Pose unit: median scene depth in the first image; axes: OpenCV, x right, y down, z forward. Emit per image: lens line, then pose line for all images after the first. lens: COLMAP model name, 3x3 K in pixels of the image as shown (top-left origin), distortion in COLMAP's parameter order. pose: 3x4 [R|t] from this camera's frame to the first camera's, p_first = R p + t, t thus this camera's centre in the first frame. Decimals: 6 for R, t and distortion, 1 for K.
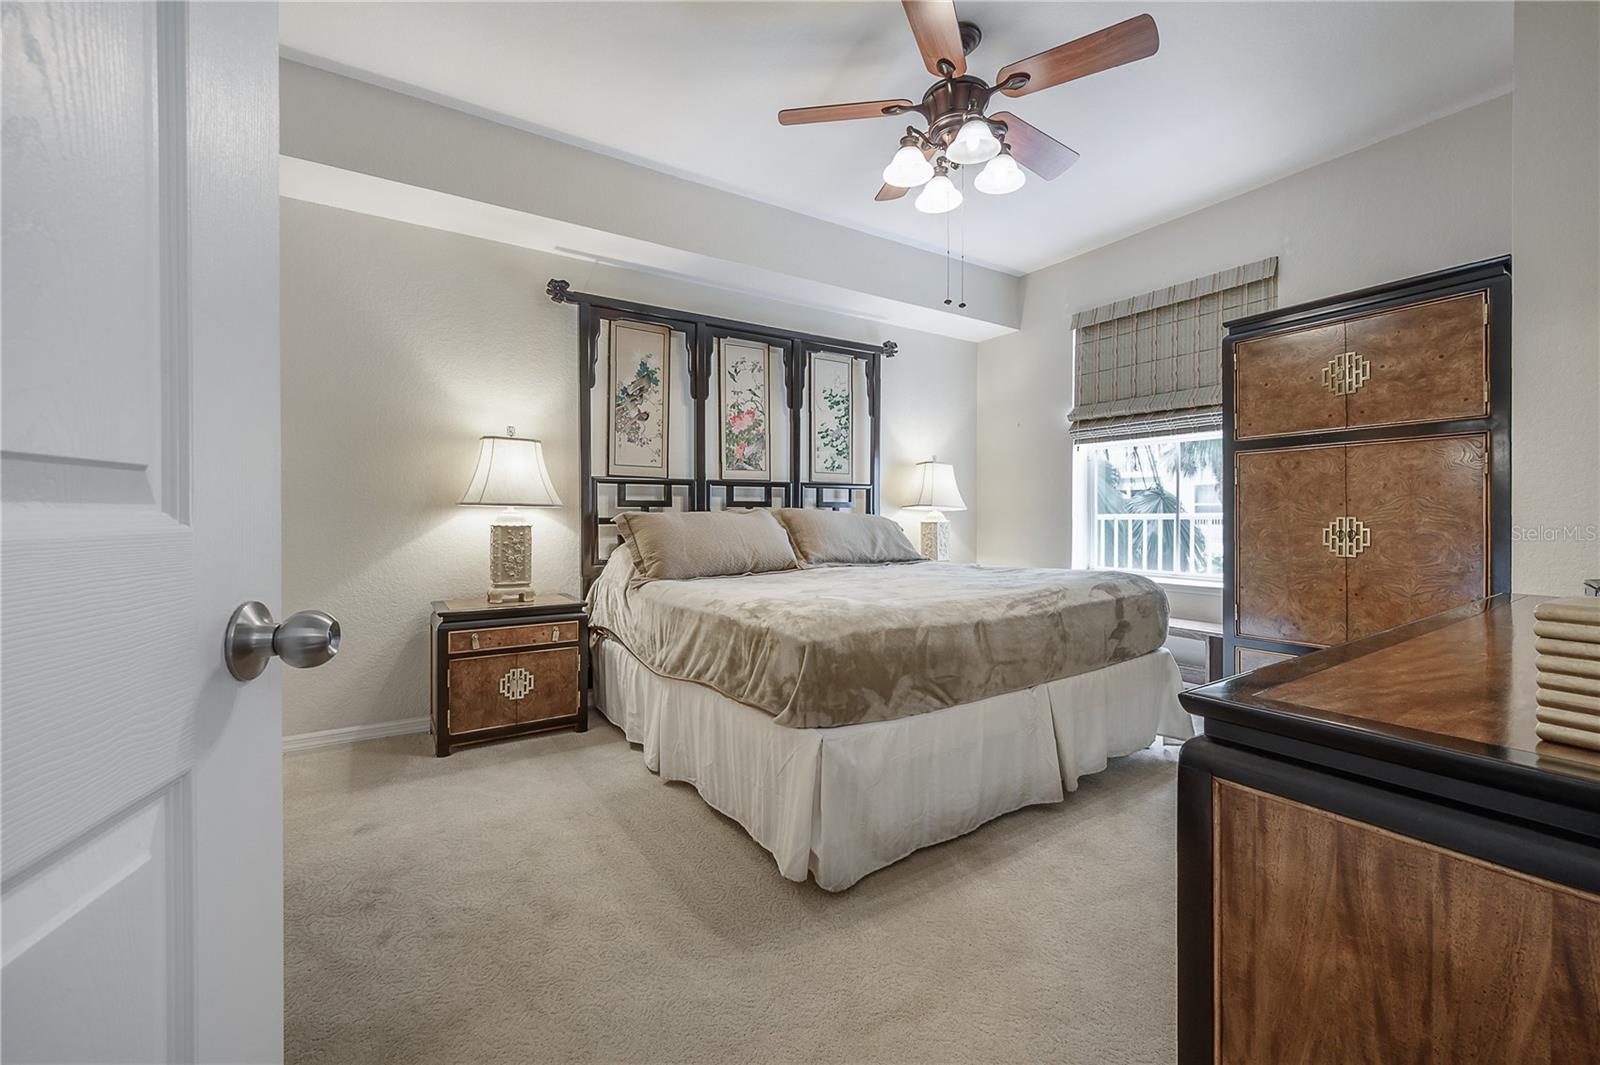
lens RADIAL K [[635.2, 0, 786.1], [0, 635.2, 526.2], [0, 0, 1]] dist [0.001238, 0.000591]
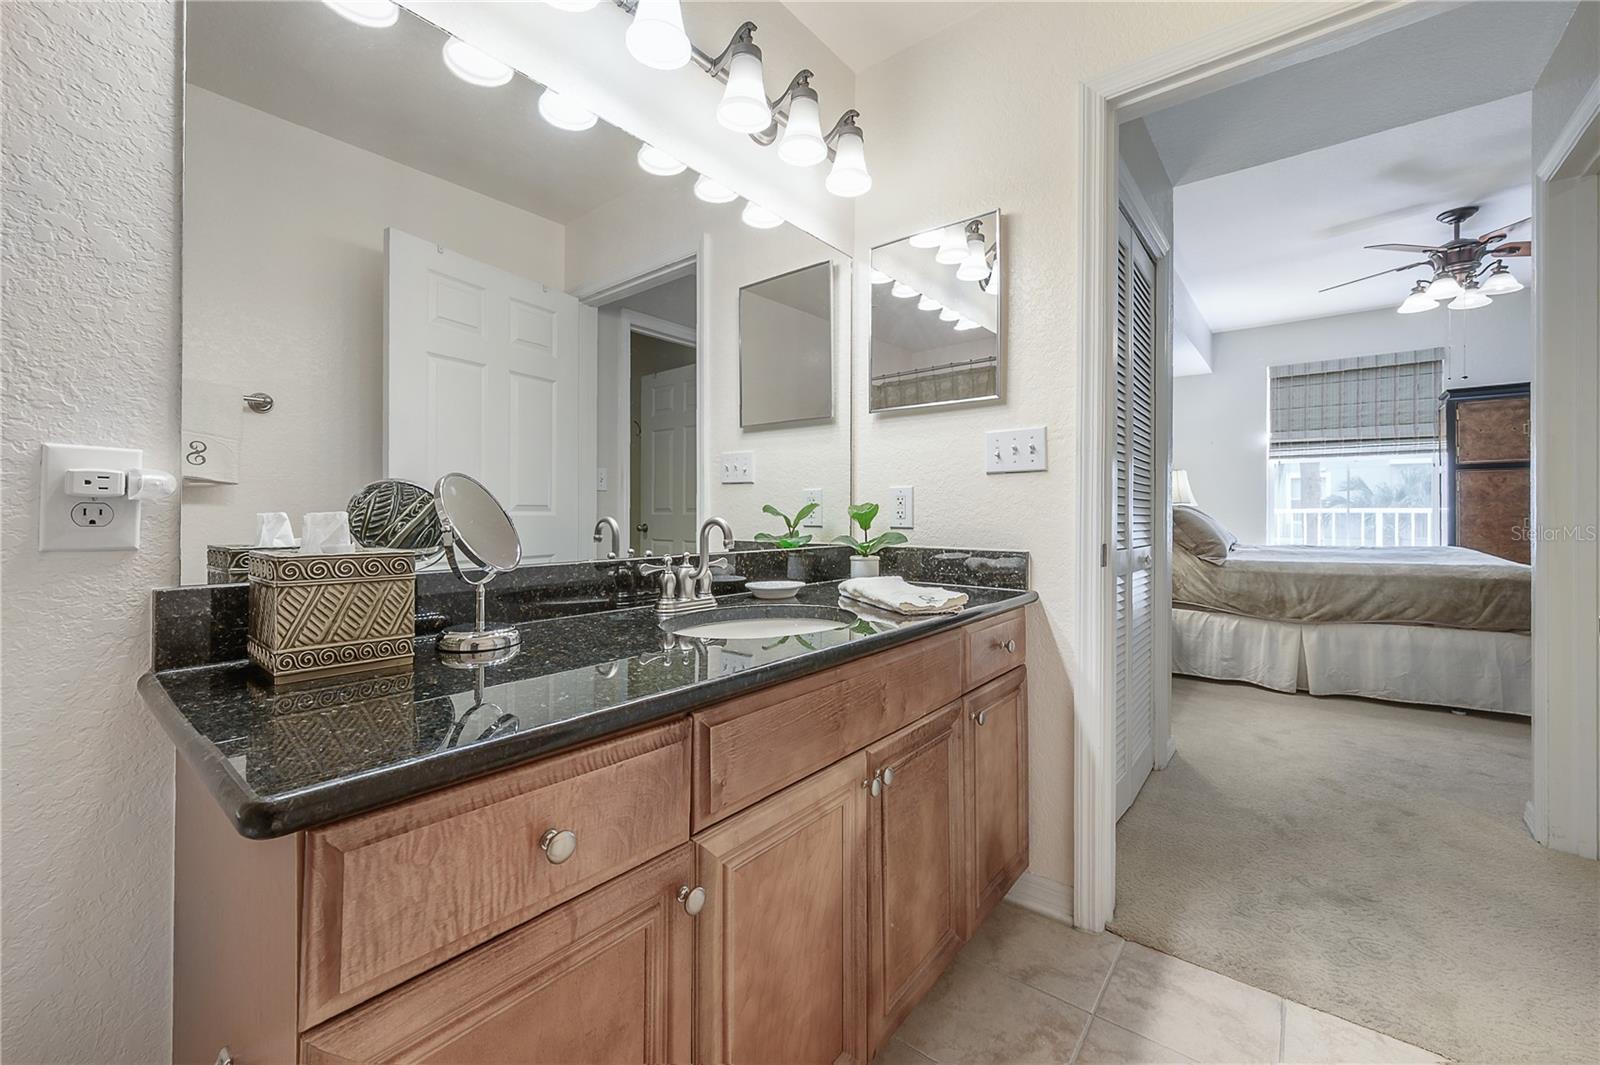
lens RADIAL K [[635.2, 0, 761.2], [0, 635.2, 515.2], [0, 0, 1]] dist [0.001238, 0.000591]
pose [[0.950830, -0.002382, 0.309705, -1.162727], [0.004311, 0.999975, -0.005545, -0.002409], [-0.309685, 0.006608, 0.950816, 0.012030]]
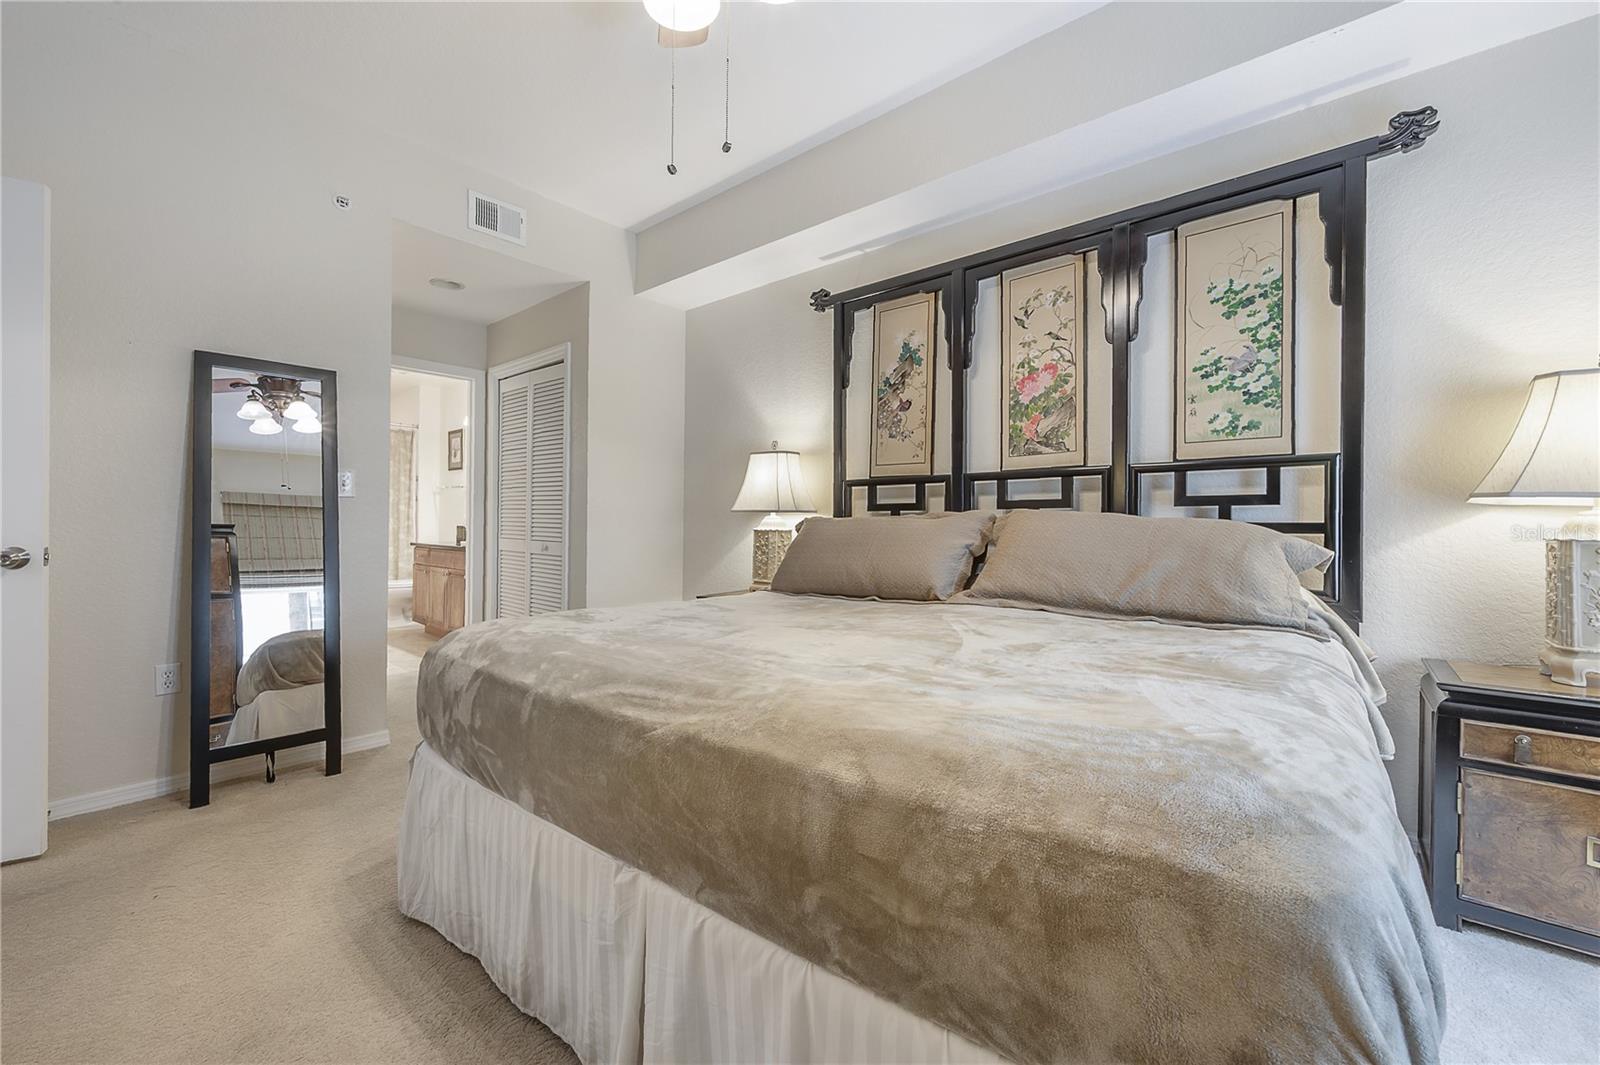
lens RADIAL K [[635.2, 0, 773.4], [0, 635.2, 520.2], [0, 0, 1]] dist [0.001238, 0.000591]
pose [[0.298315, 0.001880, -0.954466, 0.500850], [-0.012101, 0.999925, -0.001813, -0.013027], [0.954391, 0.012091, 0.298316, 0.529207]]
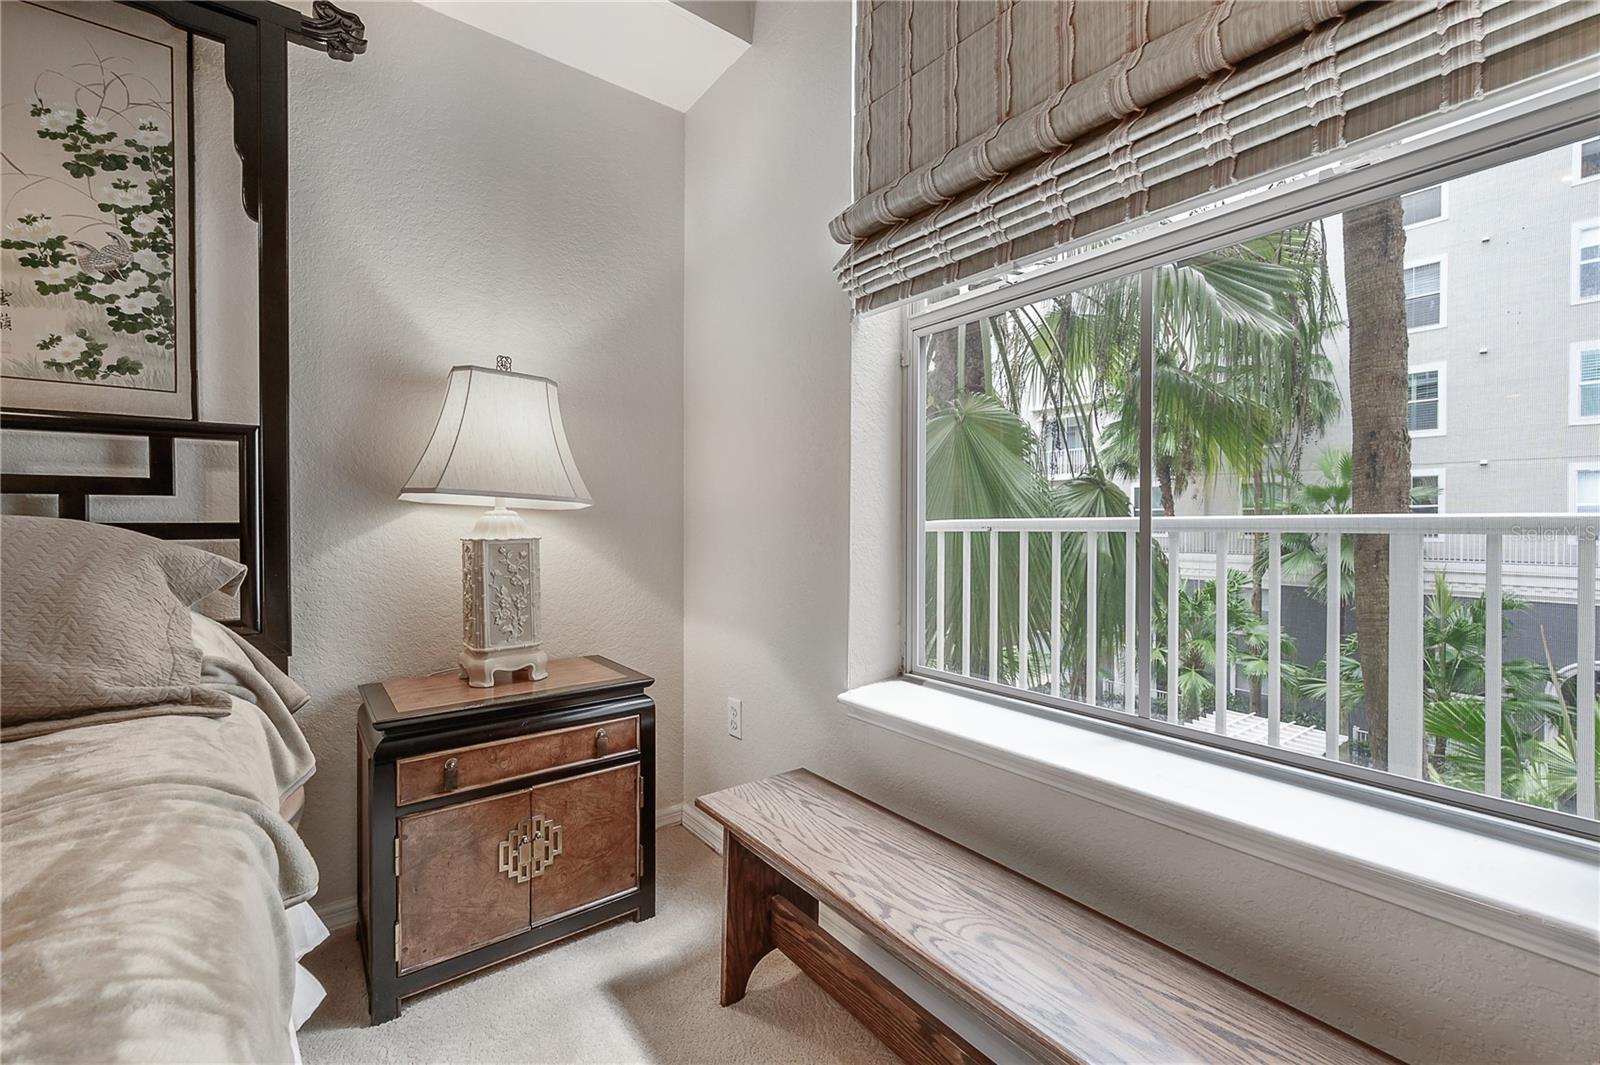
lens RADIAL K [[665.4, 0, 790.0], [0, 665.4, 536.6], [0, 0, 1]] dist [-0.002464, 0.000382]
pose [[0.995069, -0.002073, 0.099163, 0.416468], [0.001327, 0.999970, 0.007583, -0.012116], [-0.099175, -0.007414, 0.995042, 0.700884]]
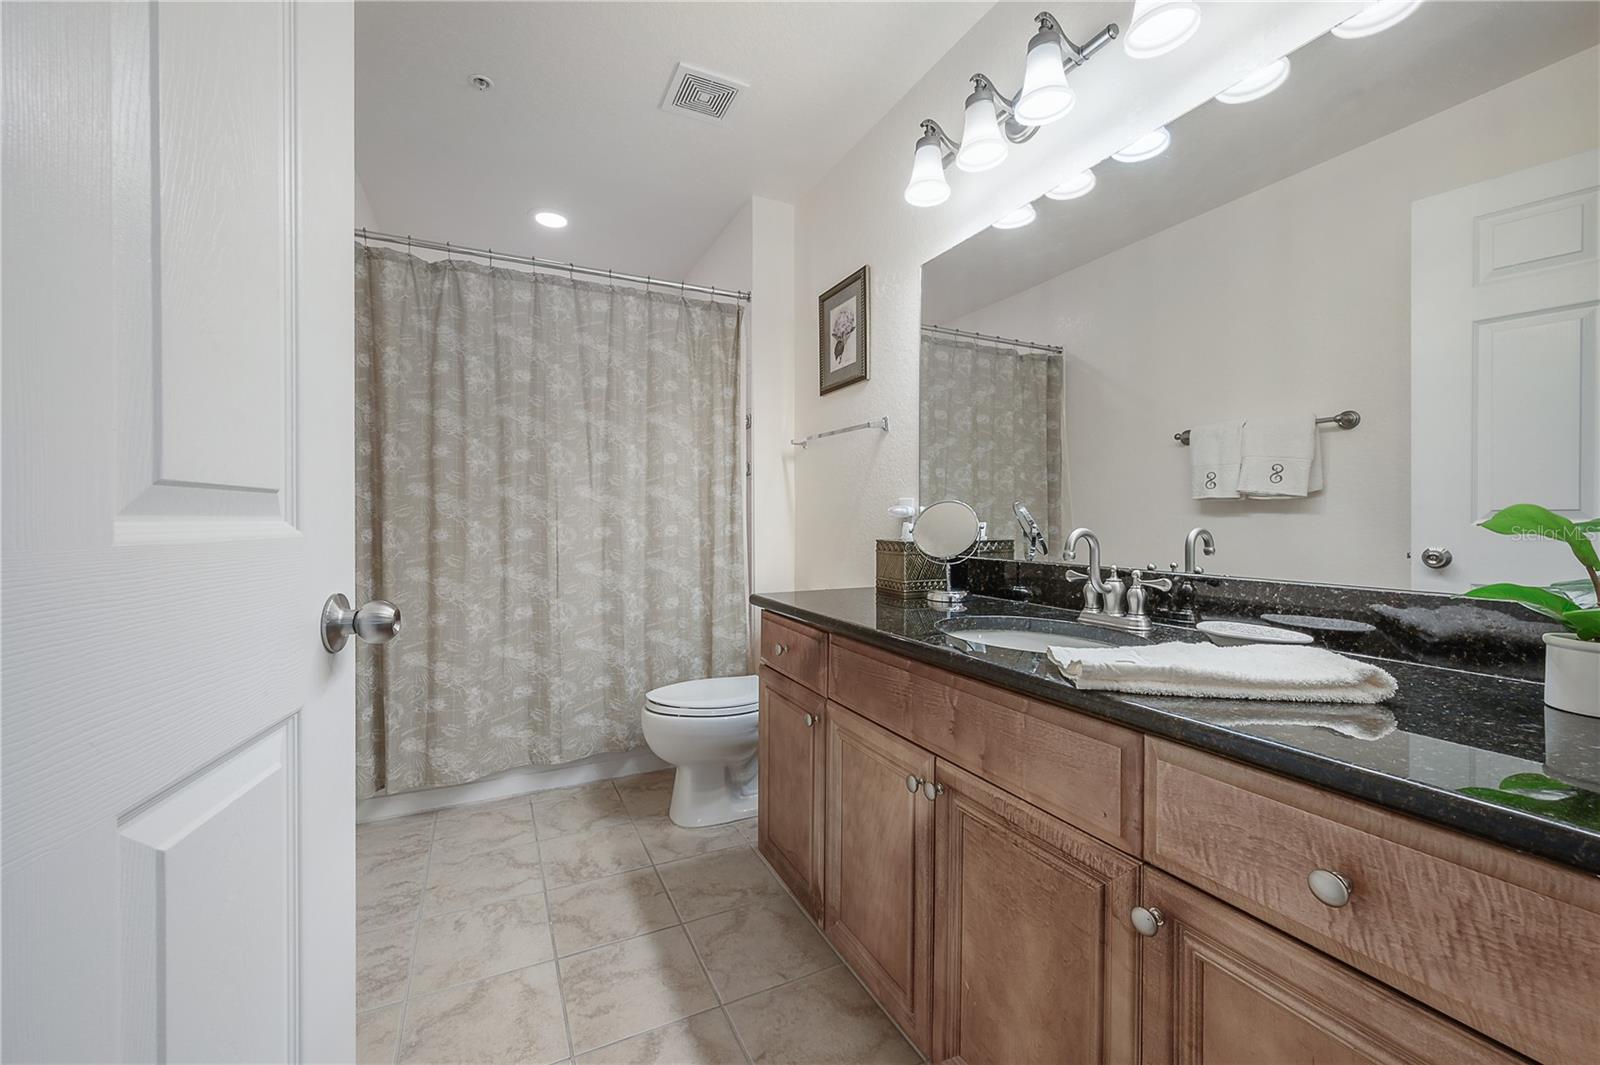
lens RADIAL K [[635.2, 0, 798.2], [0, 635.2, 530.3], [0, 0, 1]] dist [0.001238, 0.000591]
pose [[-0.076426, 0.019043, -0.996893, -0.699576], [-0.008644, 0.999767, 0.019760, -0.008936], [0.997038, 0.010127, -0.076244, 0.236105]]
